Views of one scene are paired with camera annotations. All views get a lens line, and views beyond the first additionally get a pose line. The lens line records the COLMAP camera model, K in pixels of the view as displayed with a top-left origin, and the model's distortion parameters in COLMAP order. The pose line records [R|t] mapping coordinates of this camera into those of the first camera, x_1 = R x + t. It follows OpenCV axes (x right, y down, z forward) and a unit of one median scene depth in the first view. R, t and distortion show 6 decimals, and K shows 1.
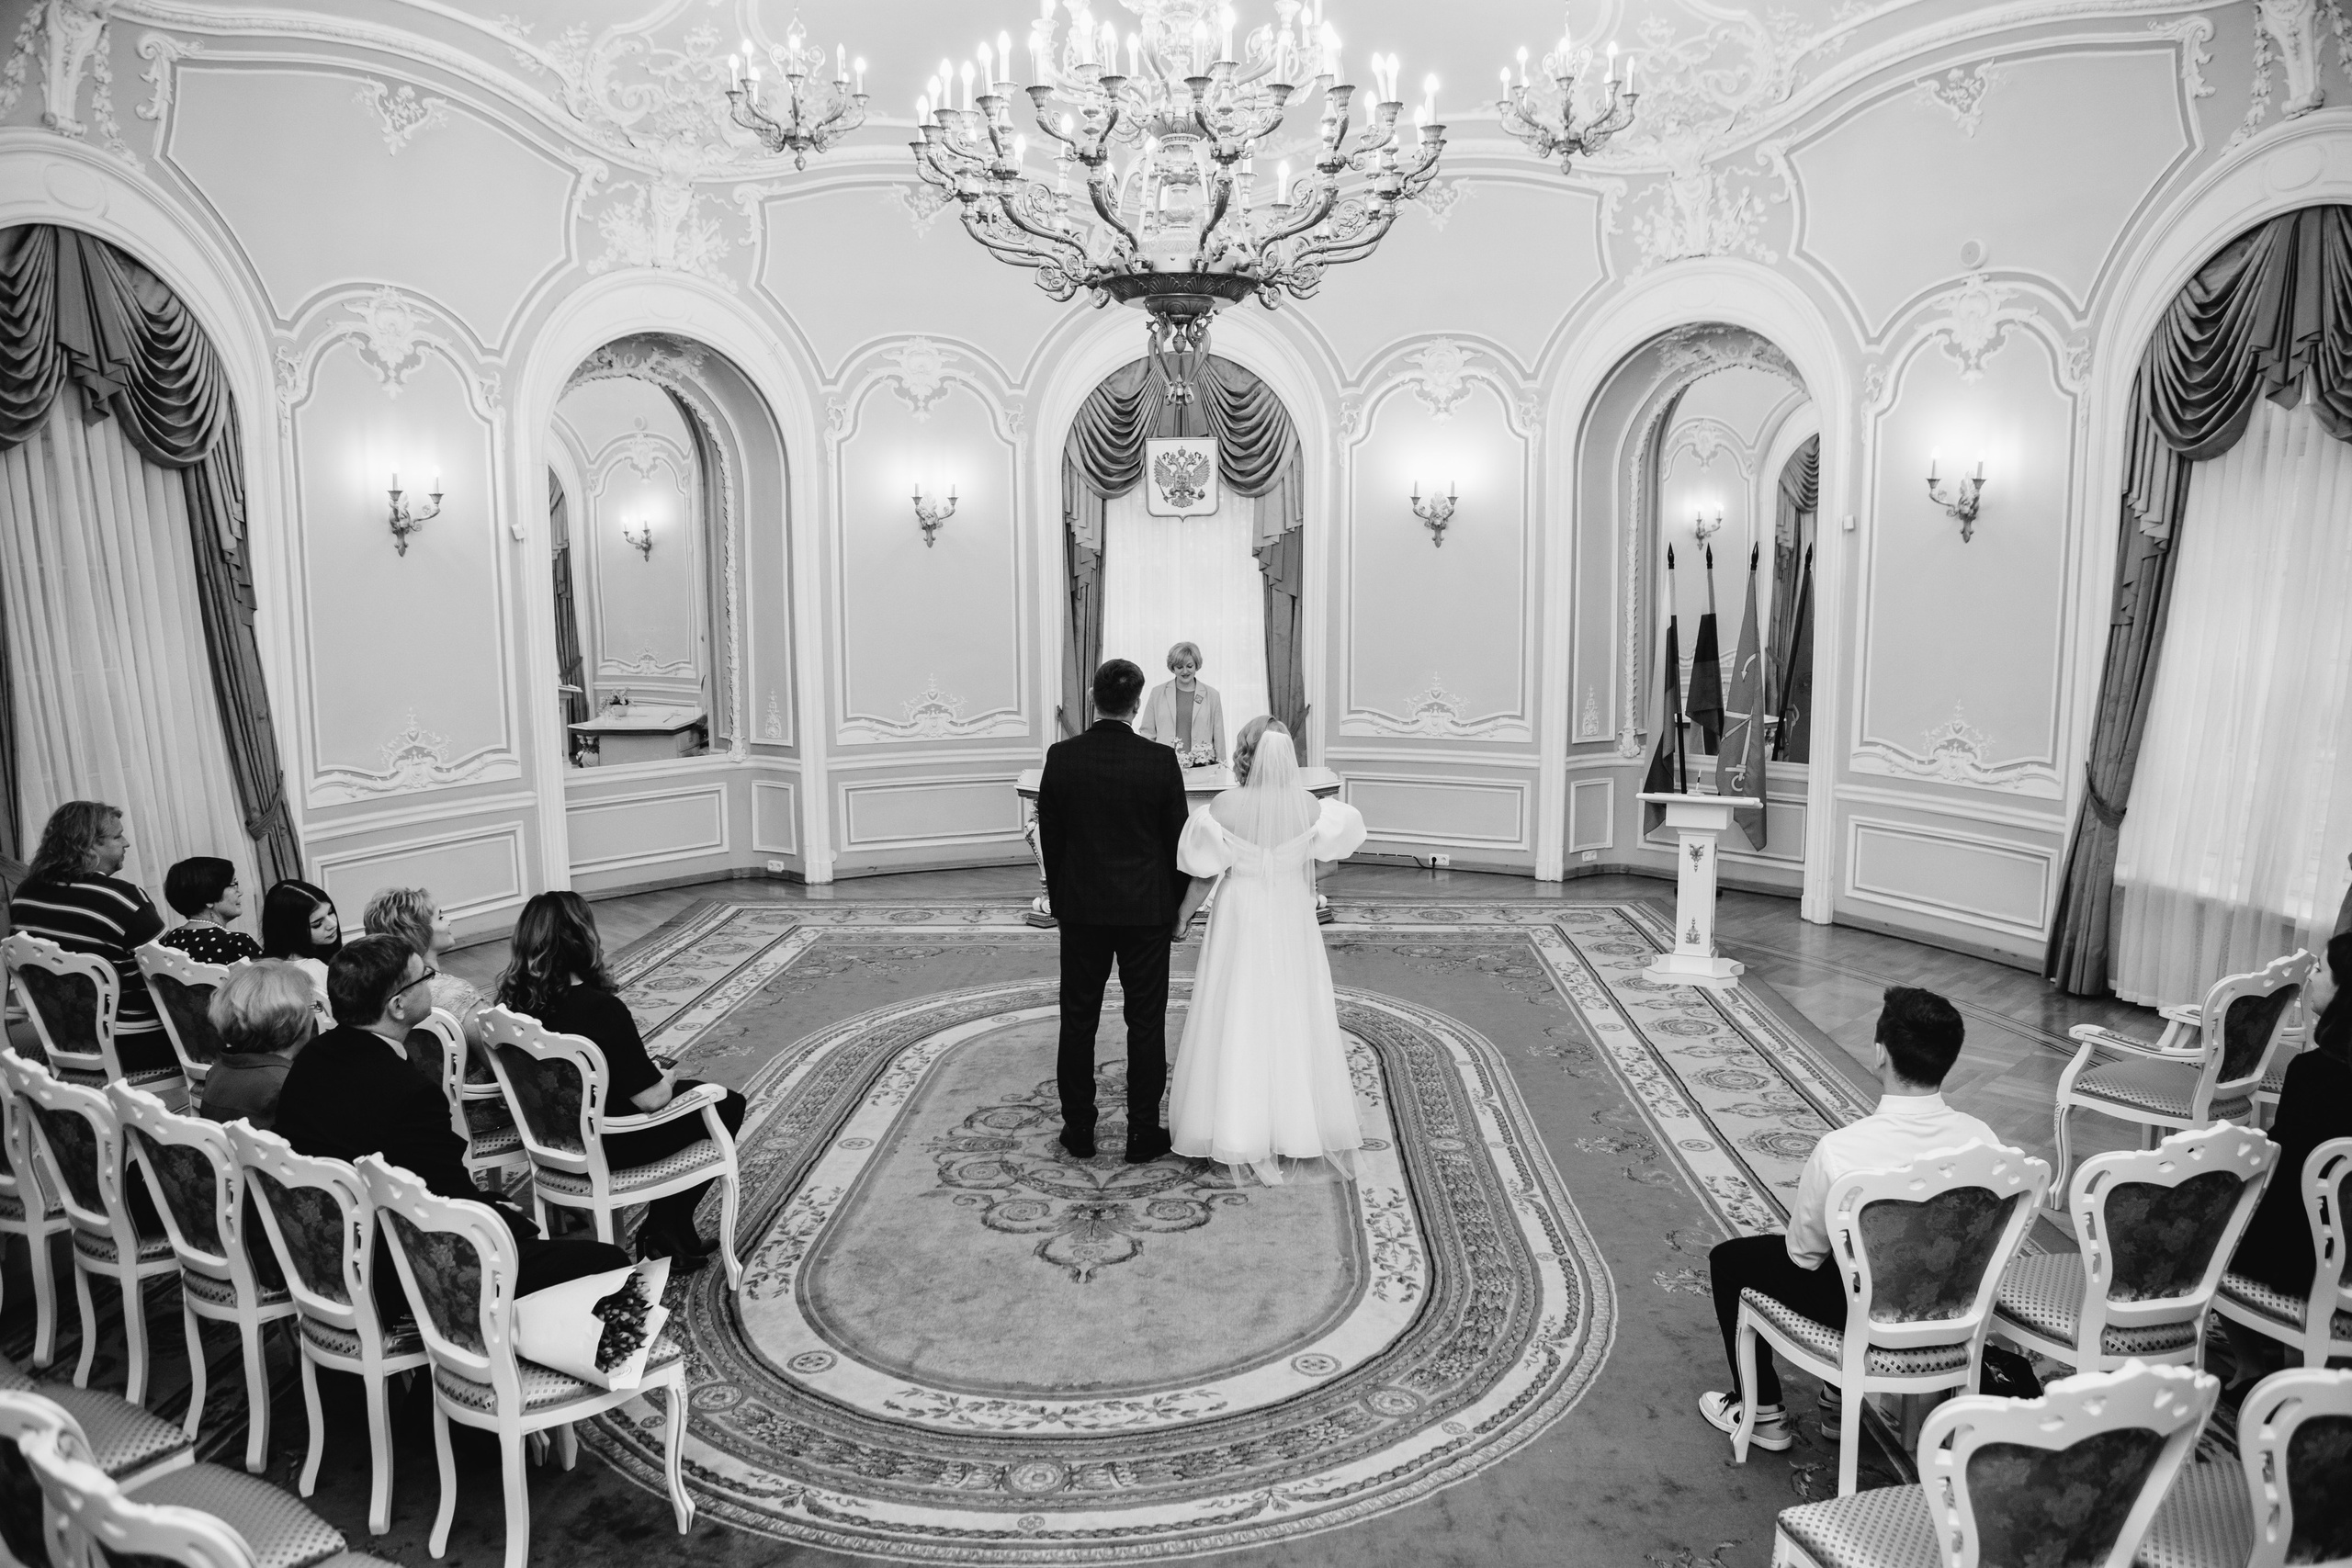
lens RADIAL K [[1599.5, 0, 1176.0], [0, 1599.5, 784.0], [0, 0, 1]] dist [-0.102313, 0.000920]
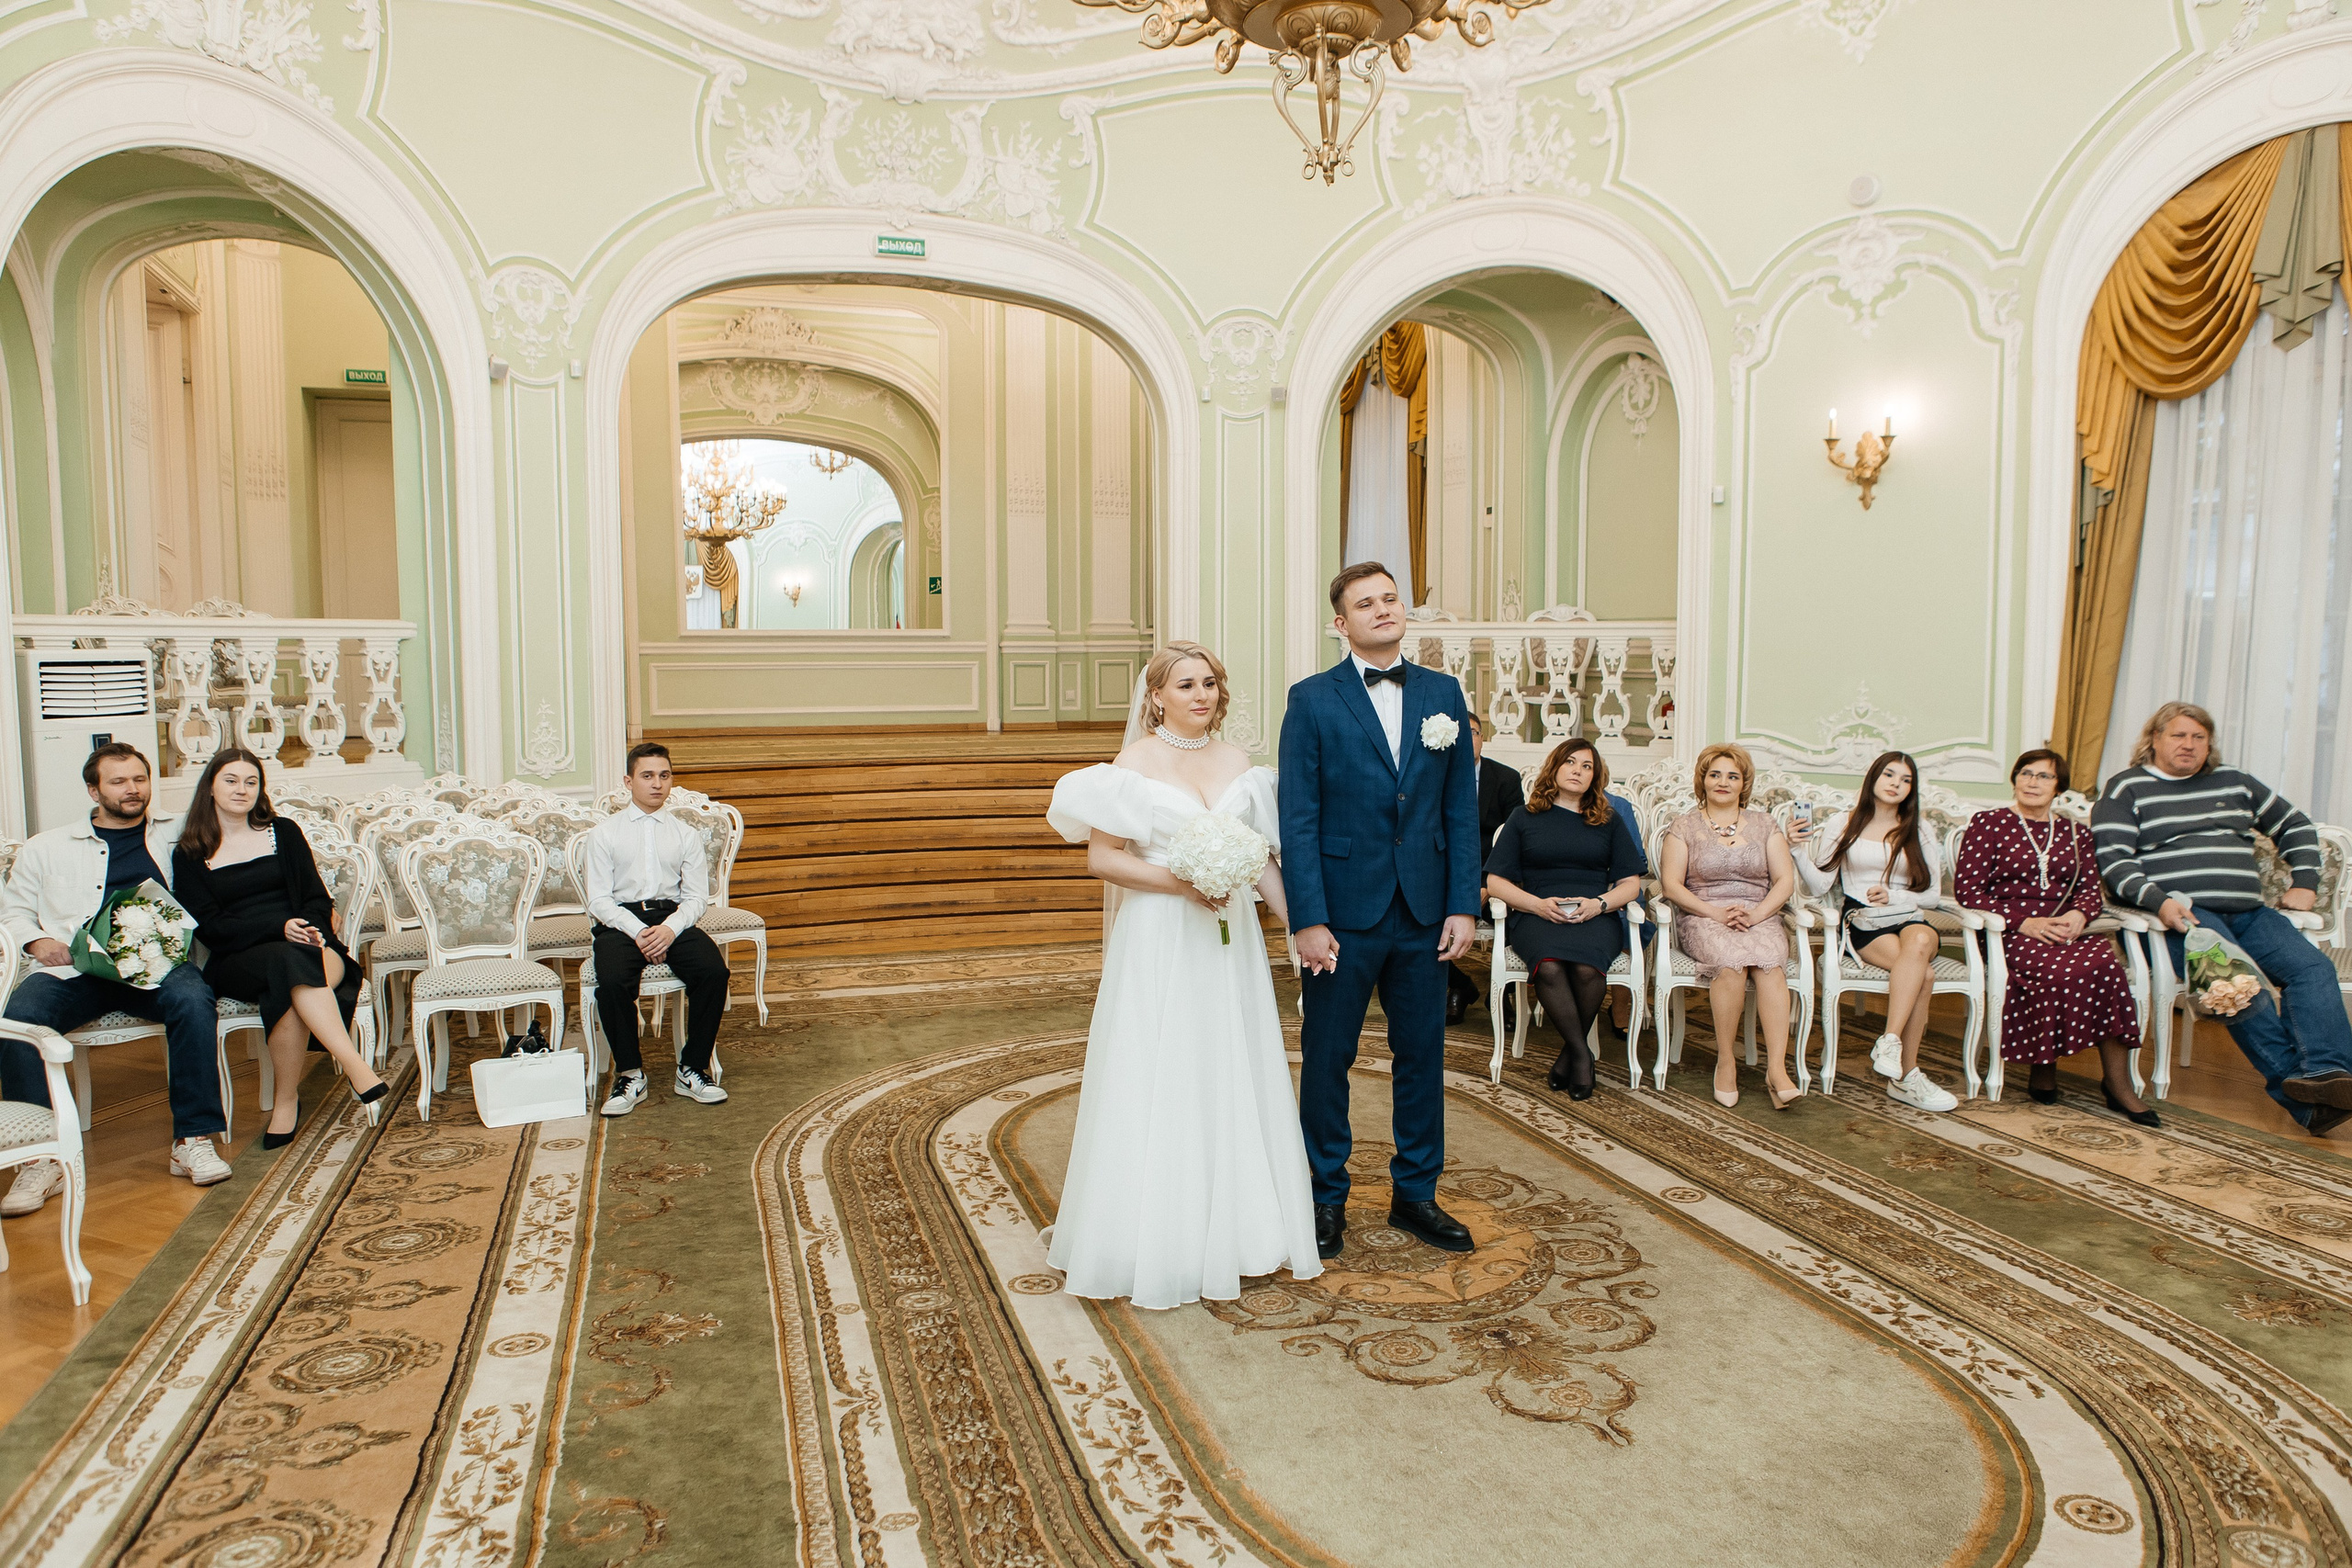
lens RADIAL K [[1618.6, 0, 1180.5], [0, 1618.6, 775.0], [0, 0, 1]] dist [-0.033351, 0.031681]
pose [[-0.940419, 0.035035, -0.338209, 0.160071], [-0.037158, 0.978131, 0.204644, -0.069789], [0.337982, 0.205018, -0.918551, 0.887871]]
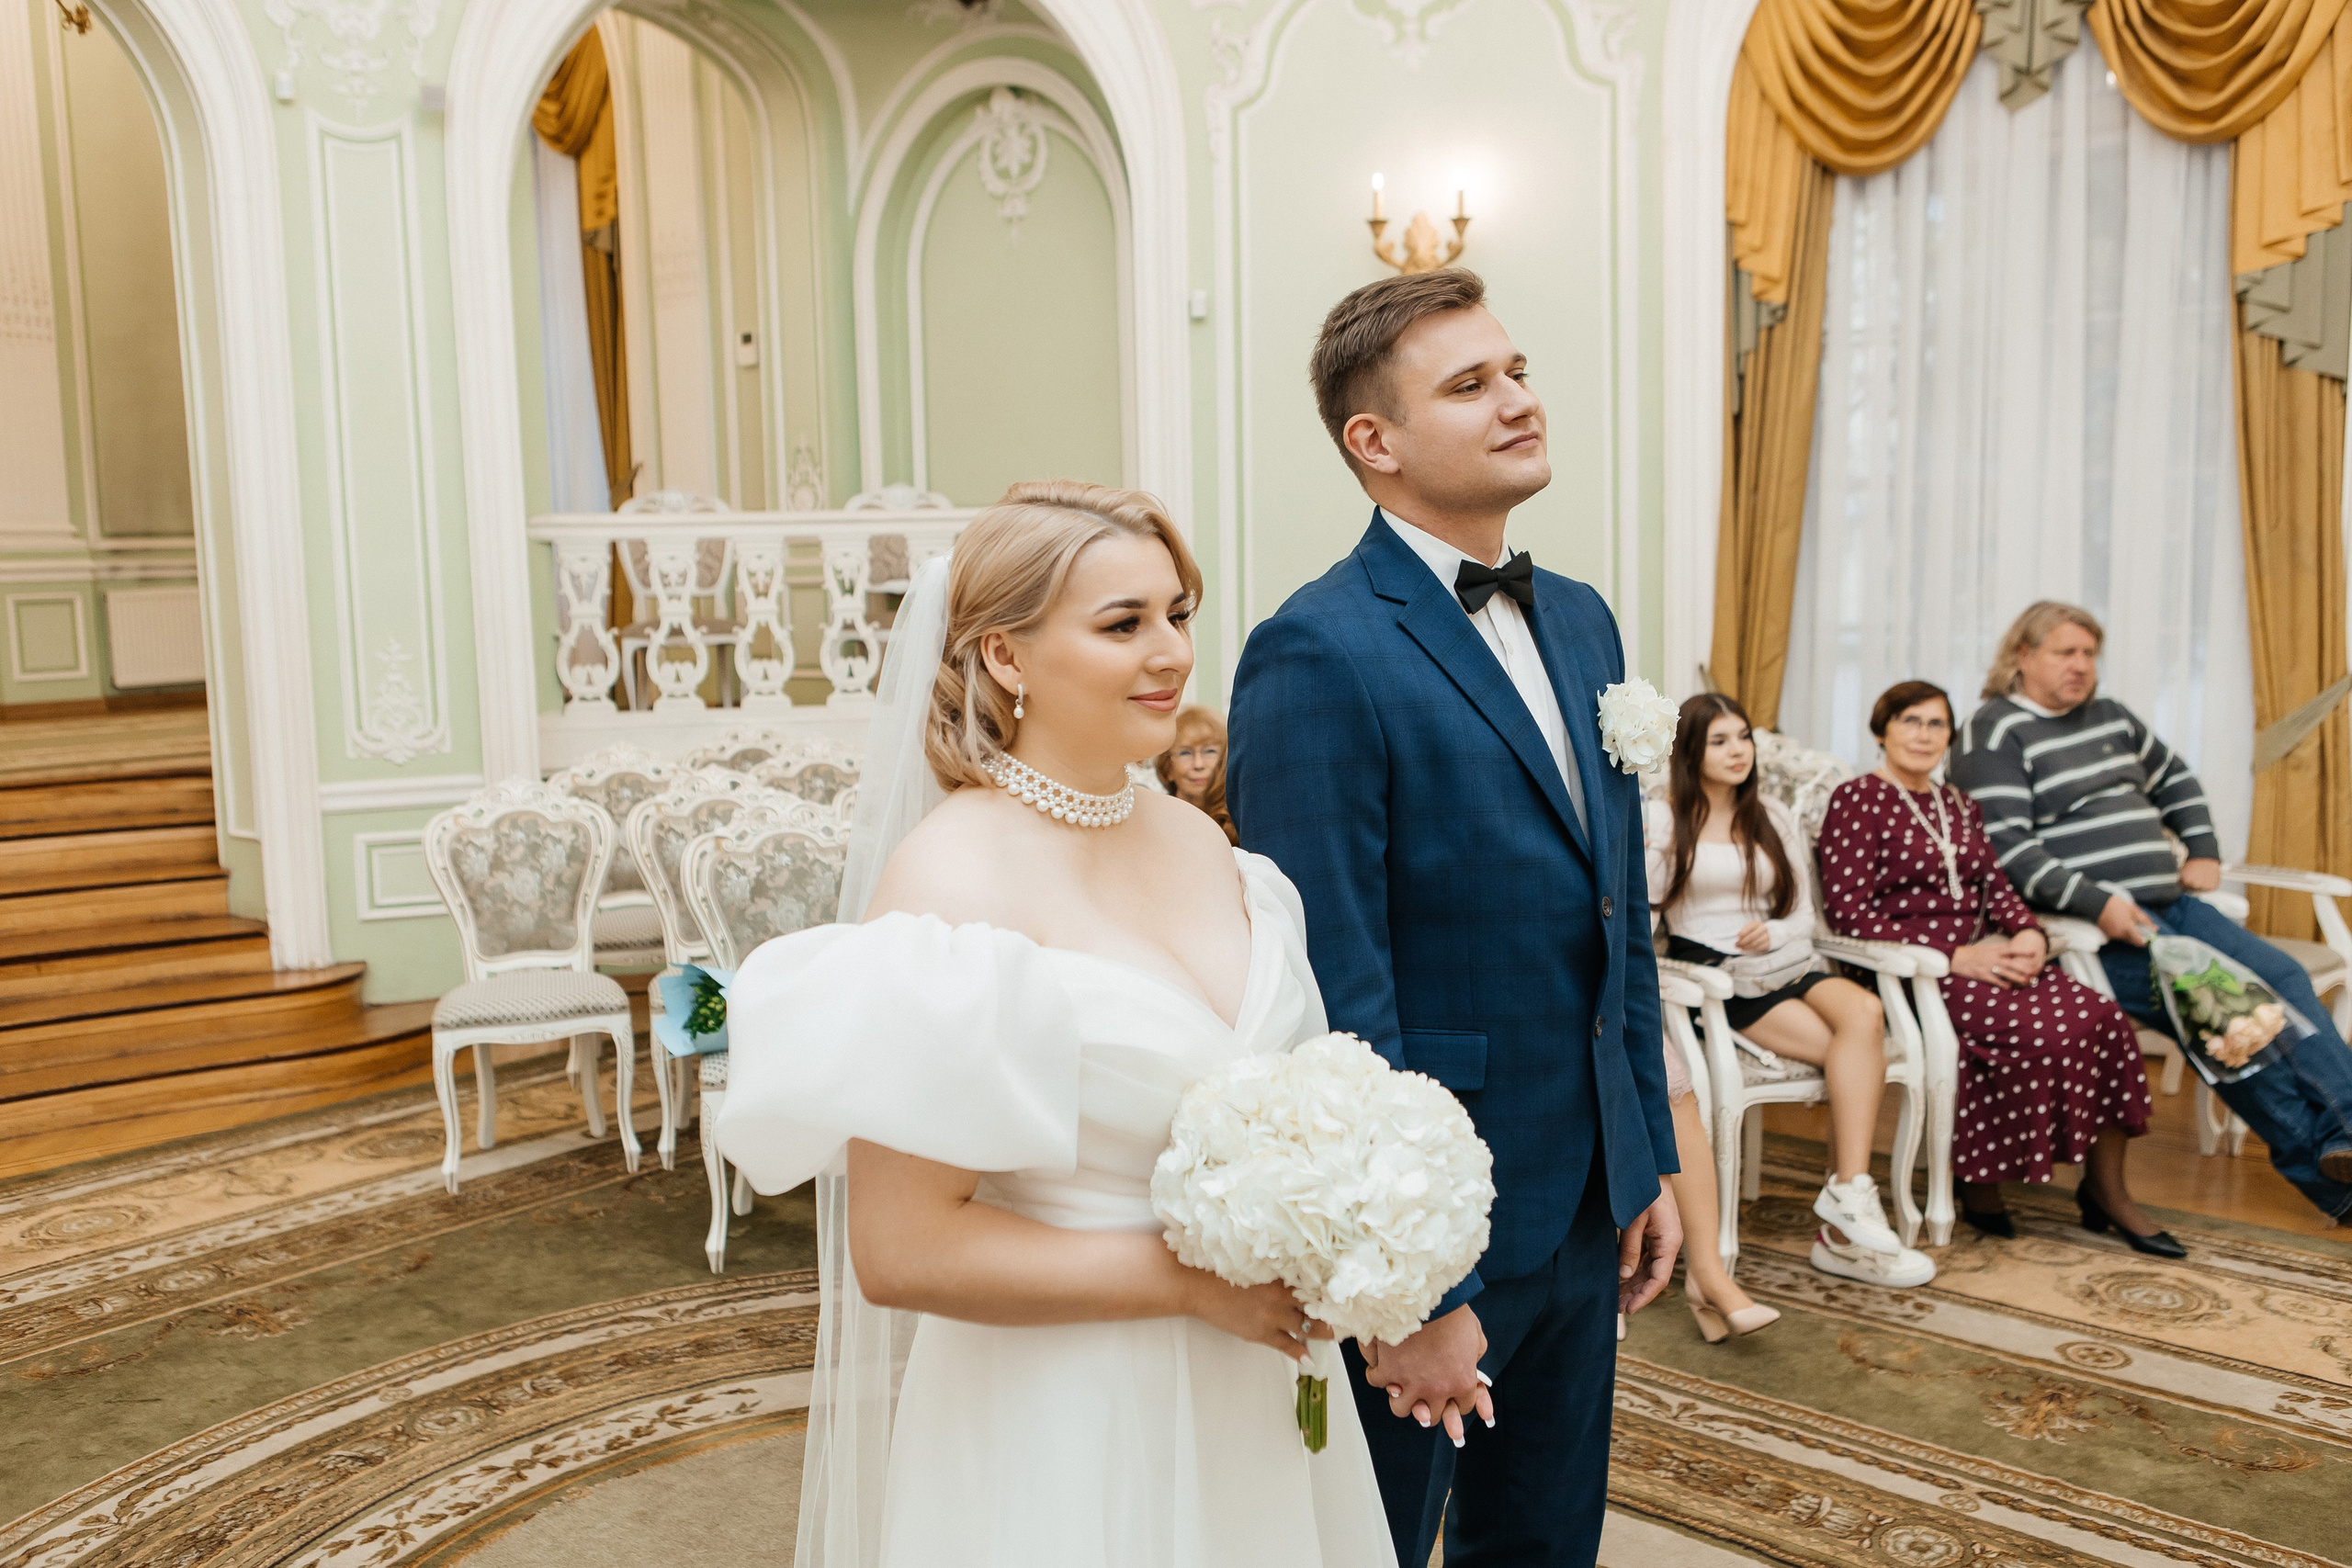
lens RADIAL K [[1984.8, 0, 1168.3], [0, 1984.8, 773.7], [0, 0, 1]] dist [-0.001027, 0.004515]
pose [[-0.643033, 0.104621, -0.758659, 0.136250], [-0.074996, 0.977261, 0.198333, -0.031325], [0.762158, 0.184431, -0.620565, 0.632732]]
